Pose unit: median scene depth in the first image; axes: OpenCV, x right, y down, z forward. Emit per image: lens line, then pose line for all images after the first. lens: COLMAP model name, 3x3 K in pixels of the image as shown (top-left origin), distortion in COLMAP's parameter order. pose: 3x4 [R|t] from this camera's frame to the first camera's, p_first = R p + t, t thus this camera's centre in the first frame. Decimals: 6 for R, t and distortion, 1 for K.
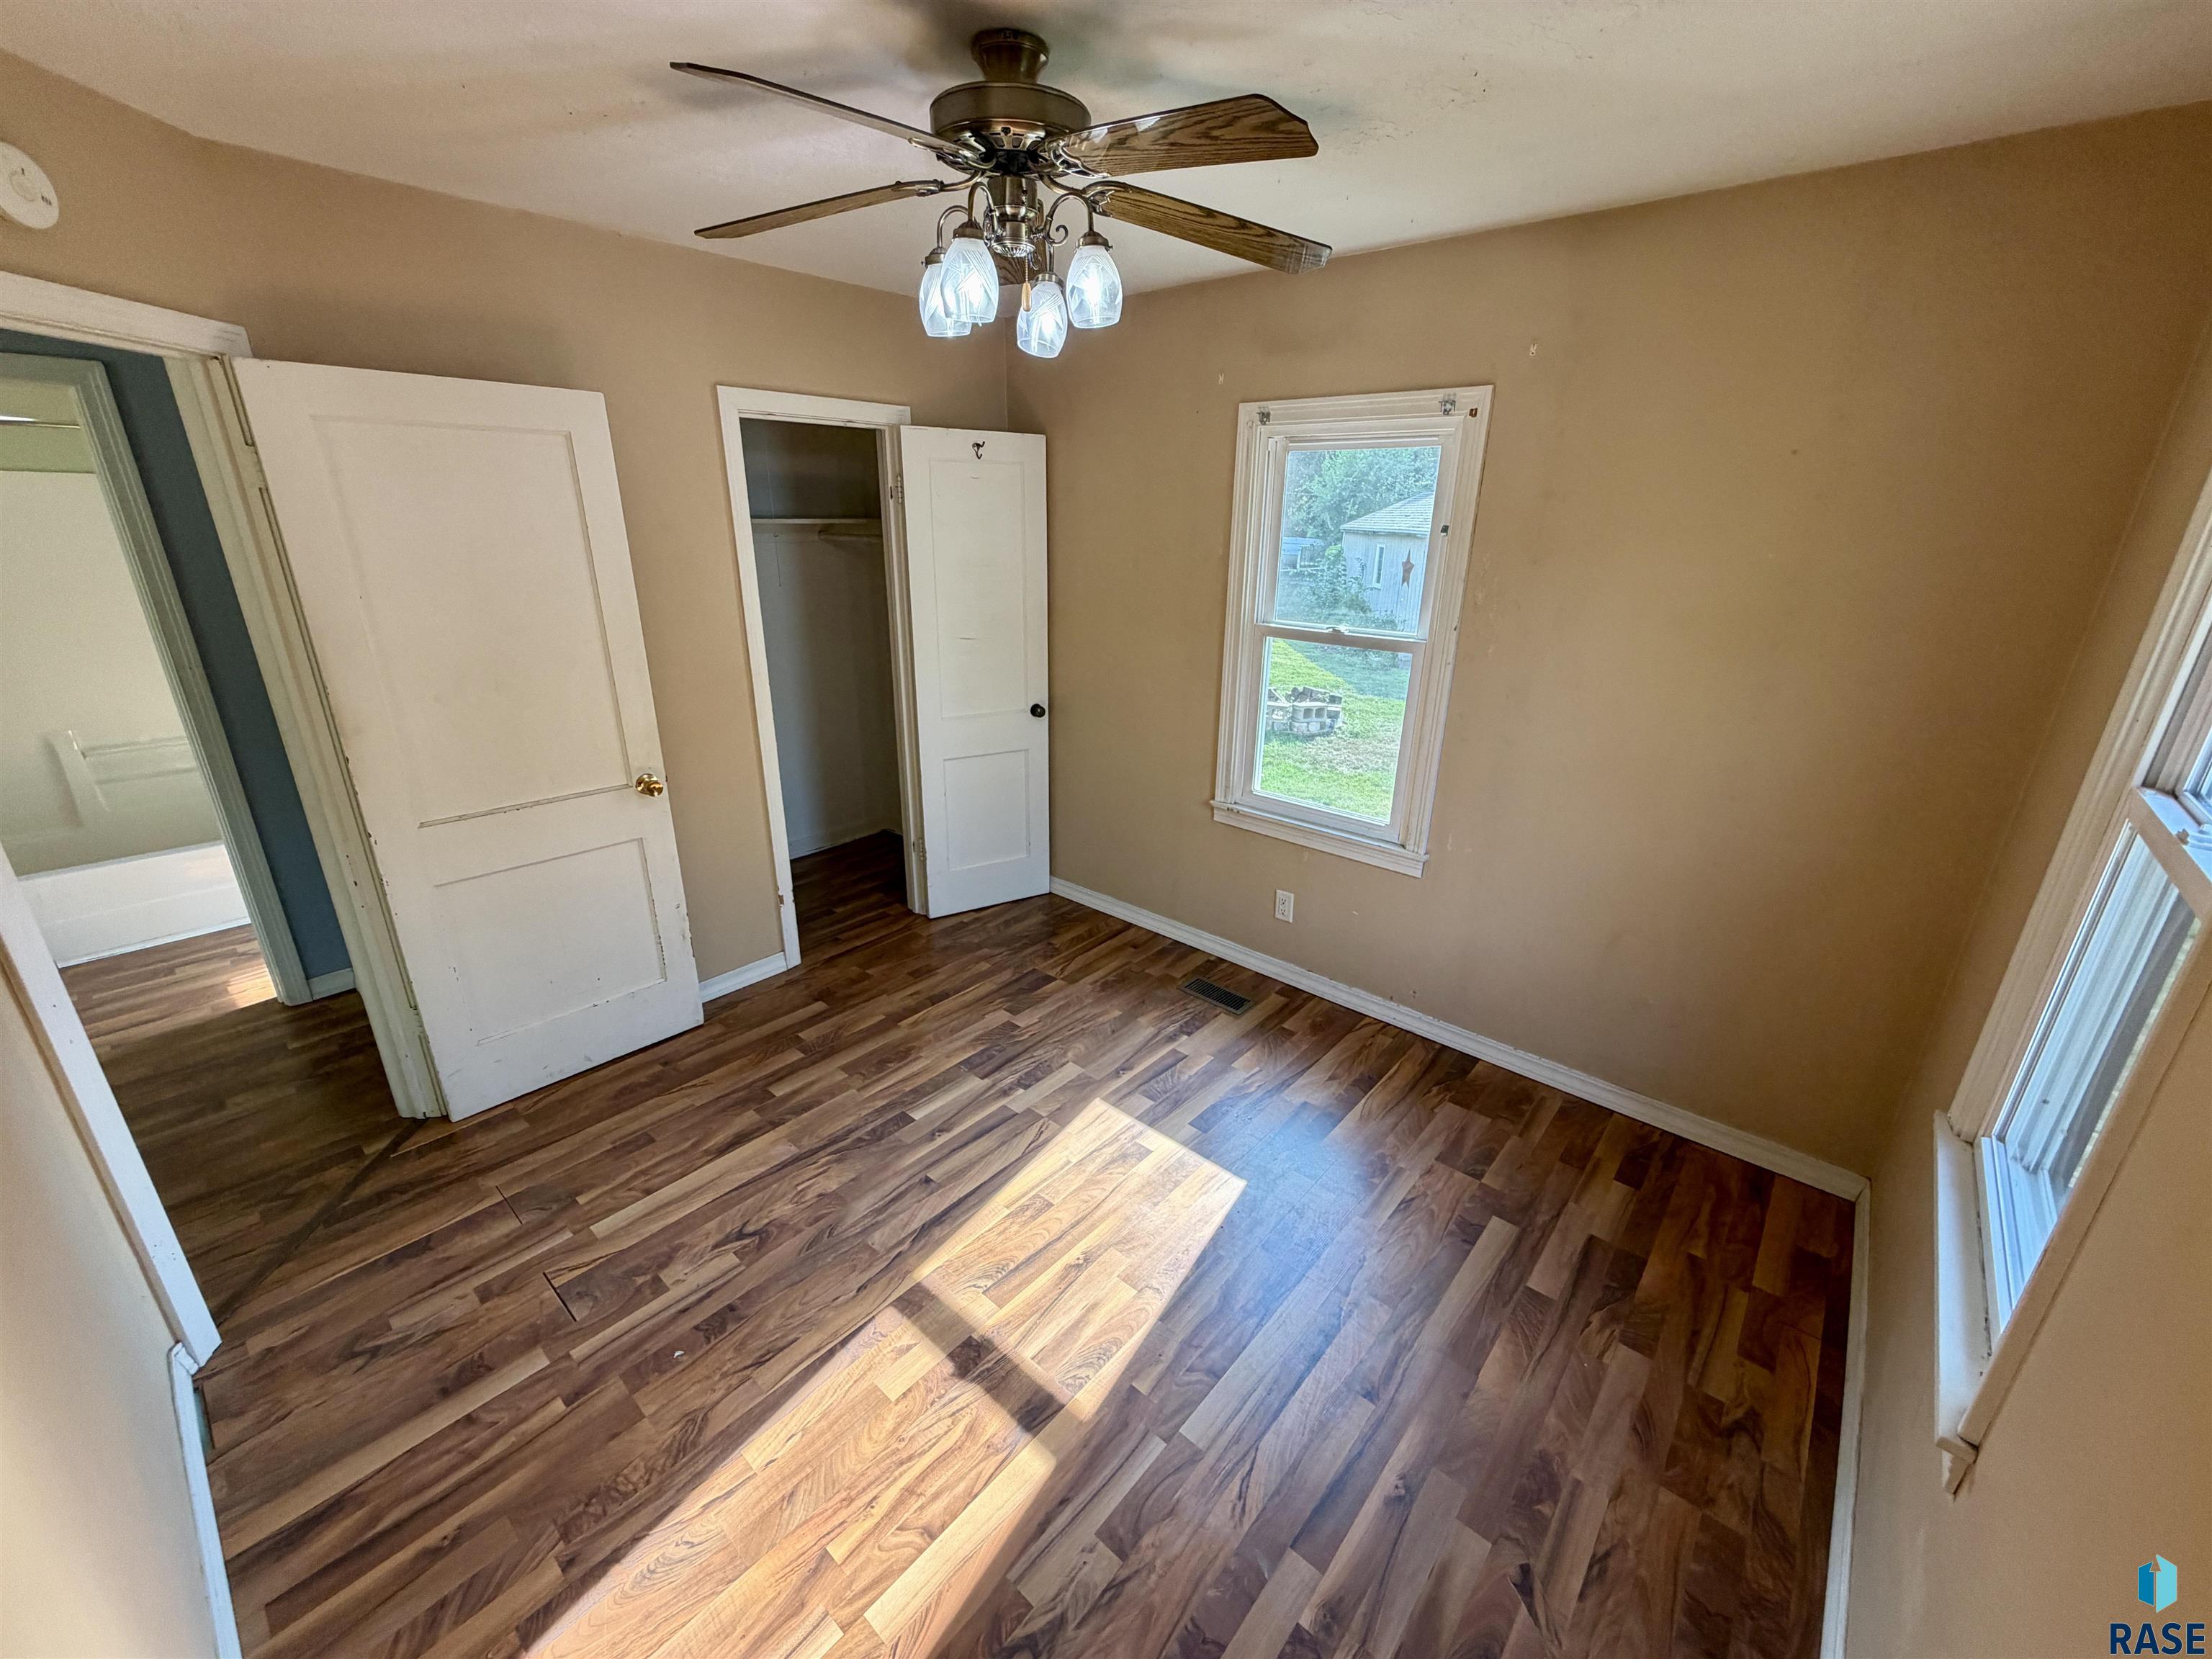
lens RADIAL K [[885.3, 0, 1107.7], [0, 885.3, 829.4], [0, 0, 1]] dist [0.000562, -0.000153]
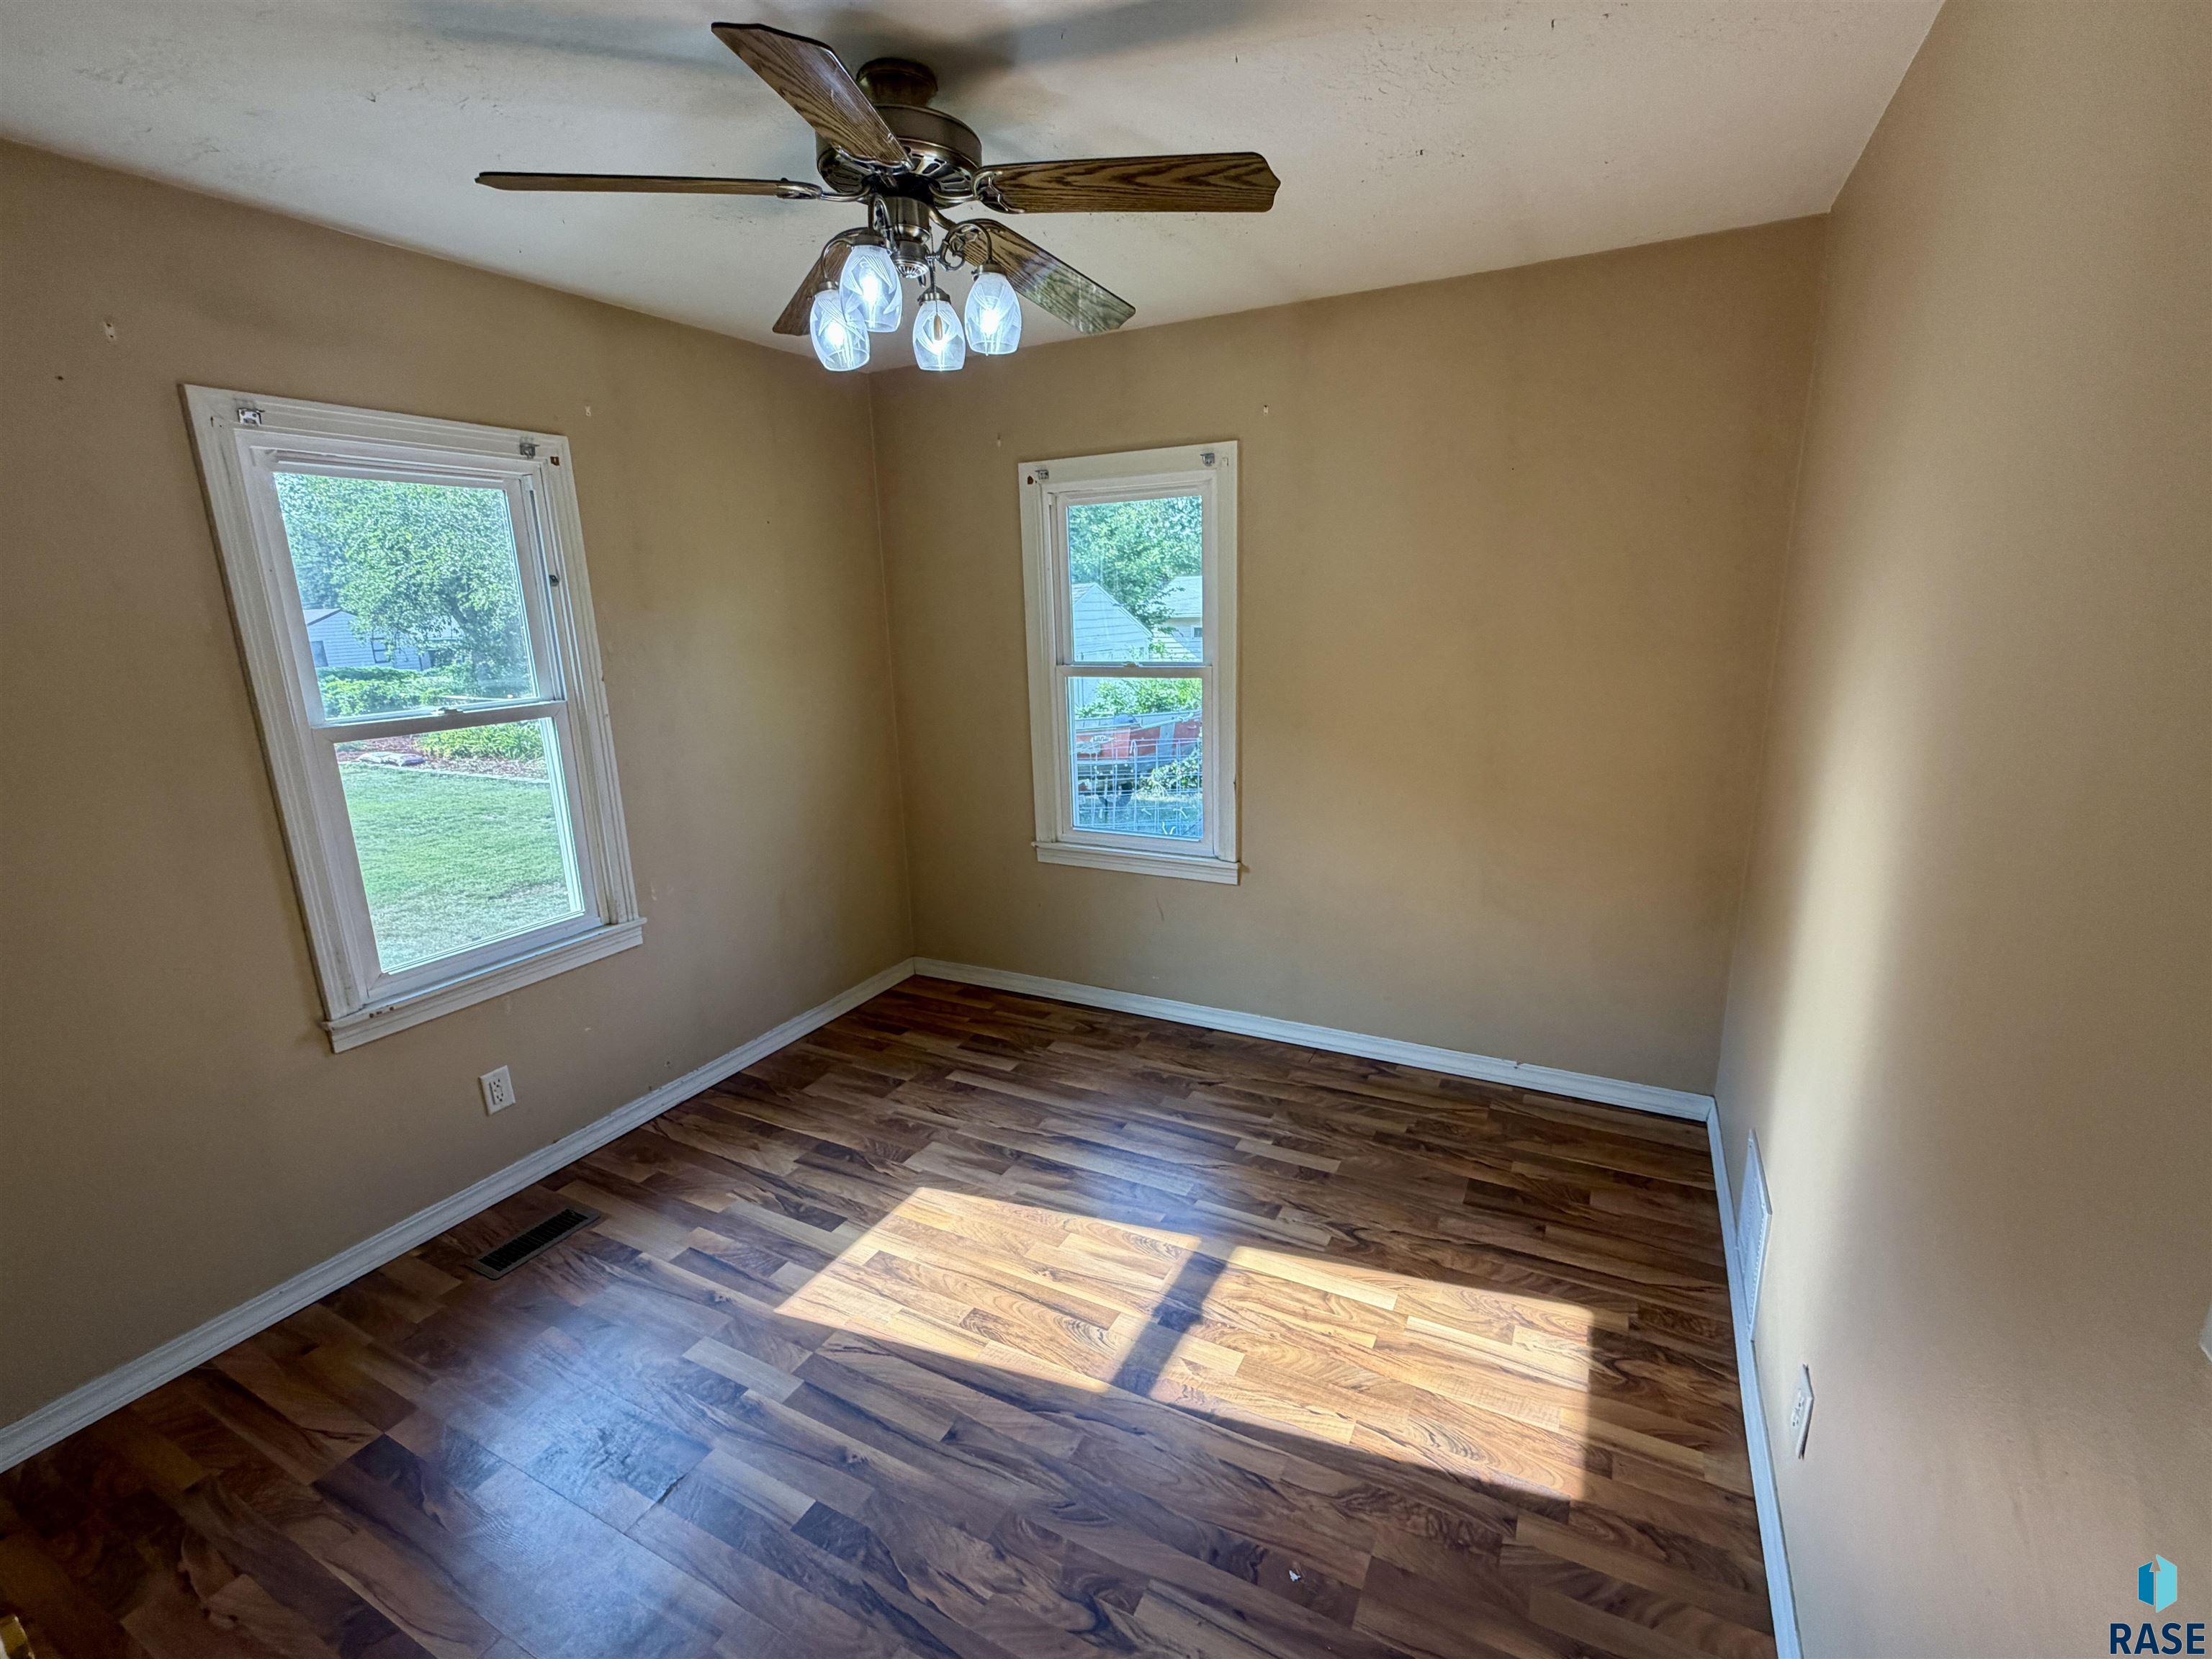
lens RADIAL K [[972.2, 0, 1111.3], [0, 972.2, 829.4], [0, 0, 1]] dist [-0.001950, 0.000343]
pose [[-0.234539, -0.234929, 0.943292, -0.957457], [0.350937, 0.884458, 0.307533, -0.264099], [-0.906551, 0.403165, -0.124995, 0.864289]]
